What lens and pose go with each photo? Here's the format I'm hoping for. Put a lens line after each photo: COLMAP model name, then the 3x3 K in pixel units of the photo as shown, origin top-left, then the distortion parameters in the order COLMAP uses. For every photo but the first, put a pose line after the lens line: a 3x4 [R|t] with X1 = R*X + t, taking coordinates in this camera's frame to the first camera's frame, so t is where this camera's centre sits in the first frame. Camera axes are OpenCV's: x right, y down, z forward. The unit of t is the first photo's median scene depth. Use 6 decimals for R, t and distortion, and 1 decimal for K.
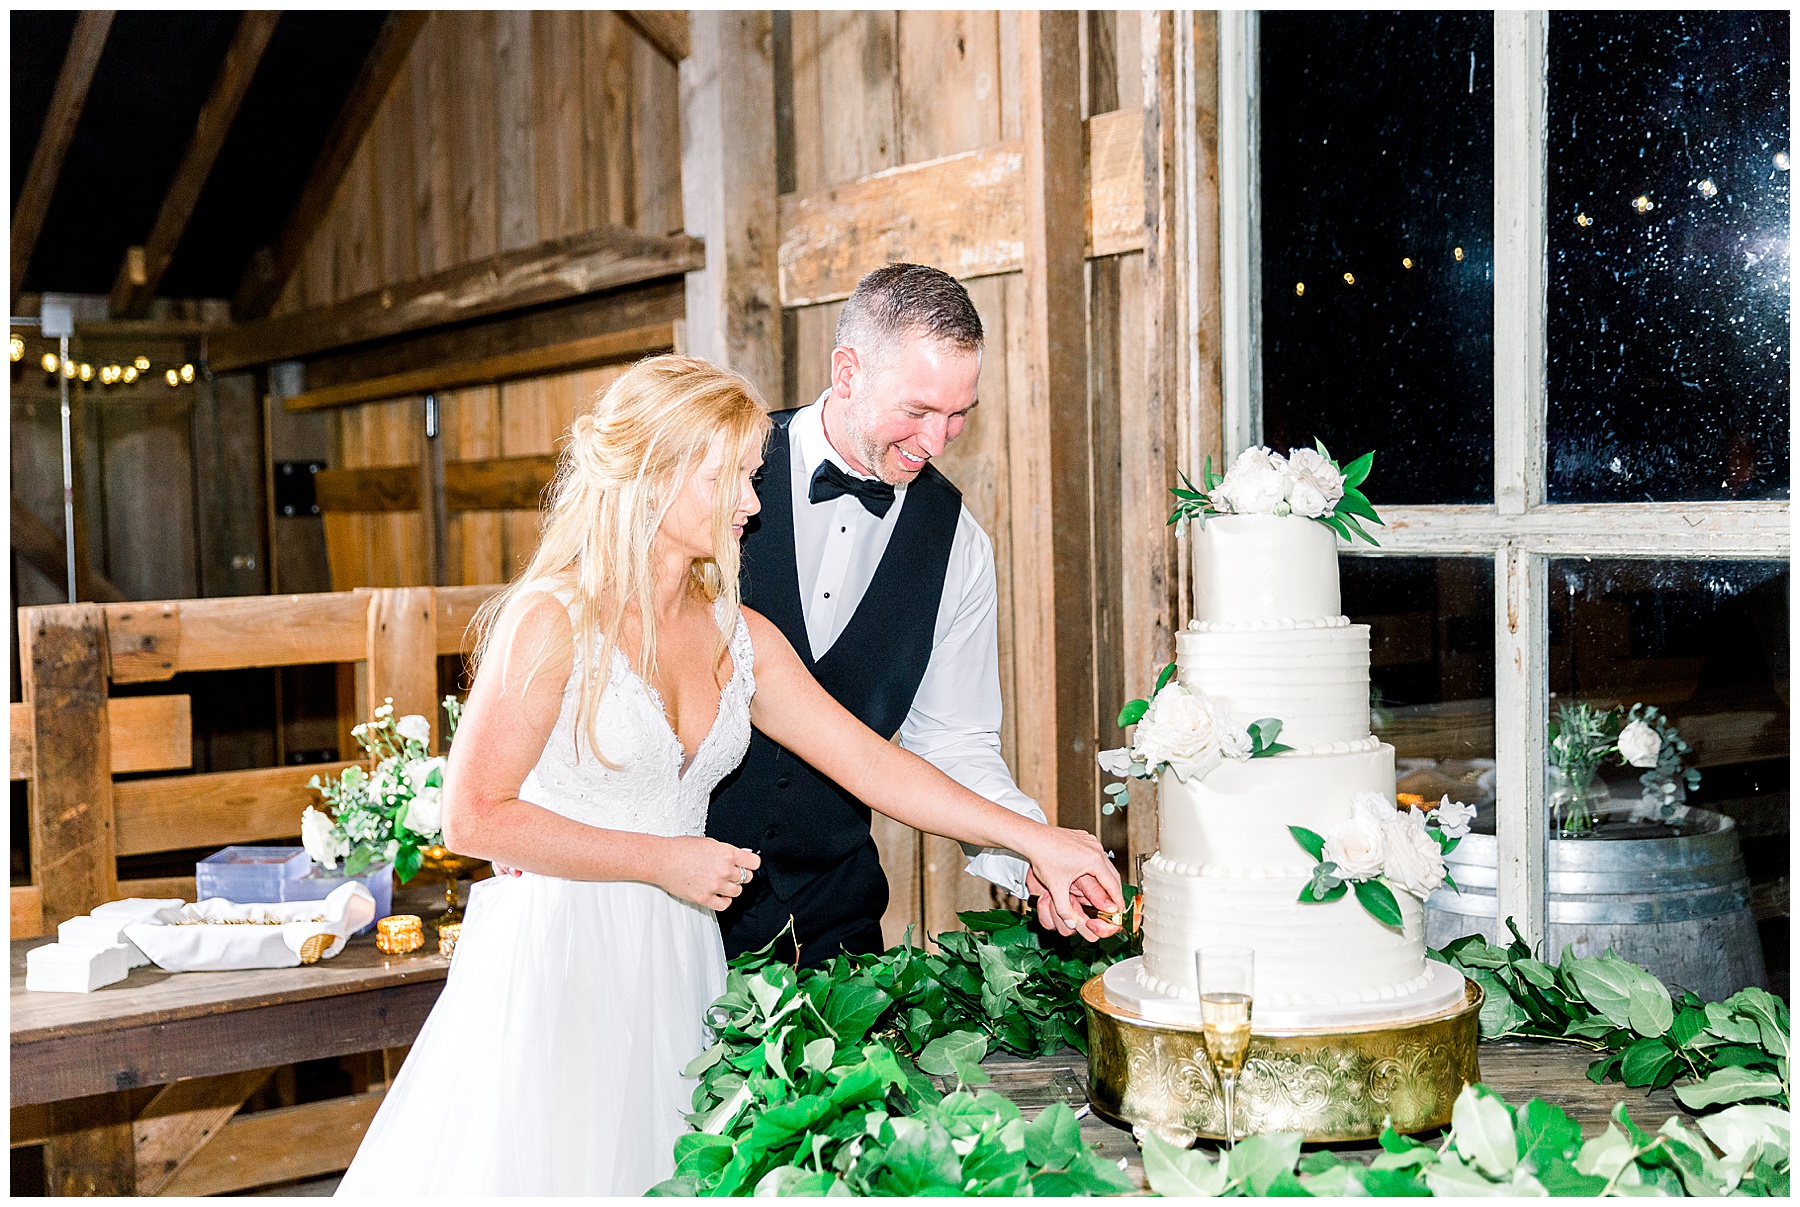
lens RADIAL K [[2087.8, 0, 900.7], [0, 2087.8, 613.5], [0, 0, 1]] dist [0.011805, 0.000000]
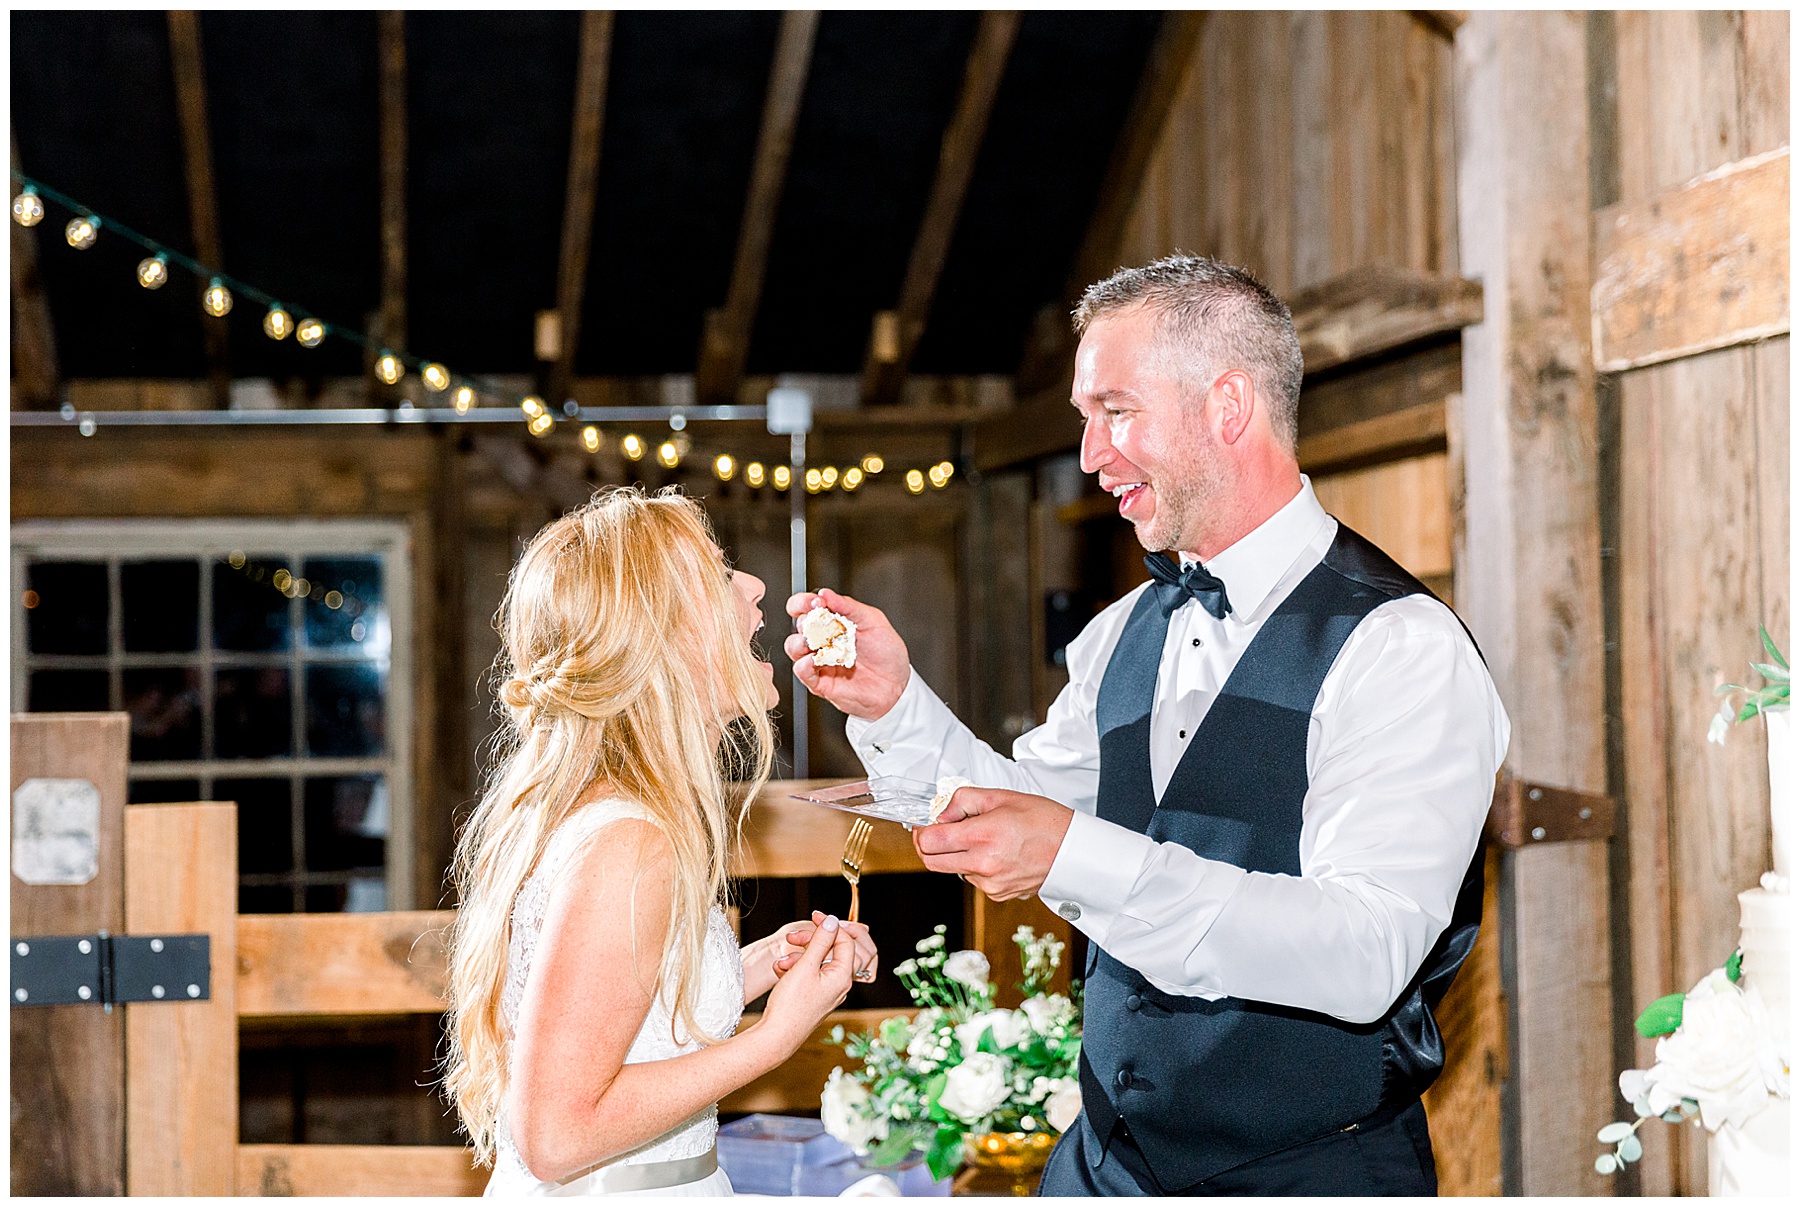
lens RADIAL K [[2953.3, 0, 899.1], [0, 2953.3, 595.6], [0, 0, 1]] dist [-0.009777, 0.000000]
pose [[0.917110, 0.000265, -0.398634, 0.119853], [-0.027105, 0.997727, -0.061695, -0.008371], [0.397711, 0.067386, 0.915033, 0.031466]]
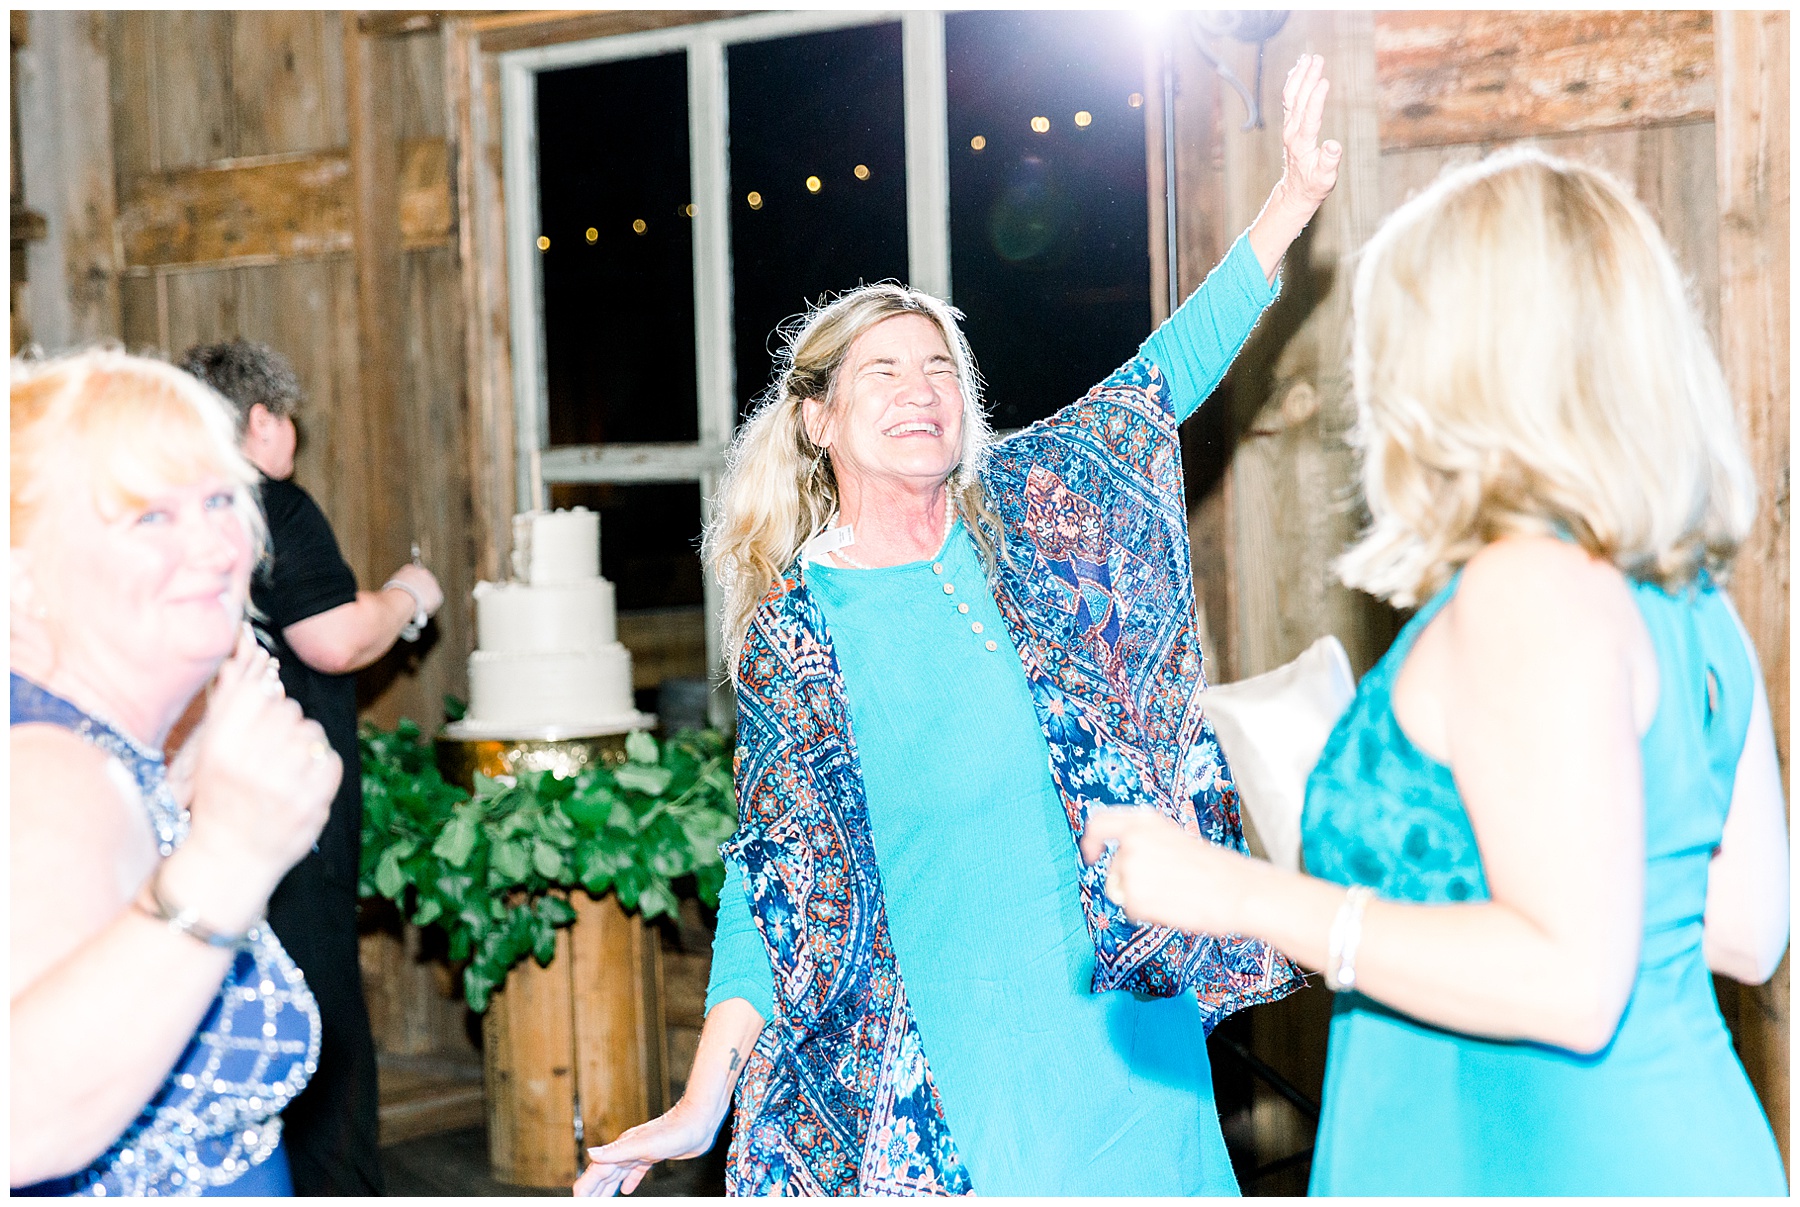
lens RADIAL K [[3644.7, 0, 899.7], [0, 3644.7, 603.1], [0, 0, 1]] dist [0.064712, 0.000000]
pose [[0.972793, -0.023761, 0.230454, -0.105617], [0.027745, 0.999516, -0.014063, 0.063736], [-0.230009, 0.020075, 0.972982, -0.959383]]
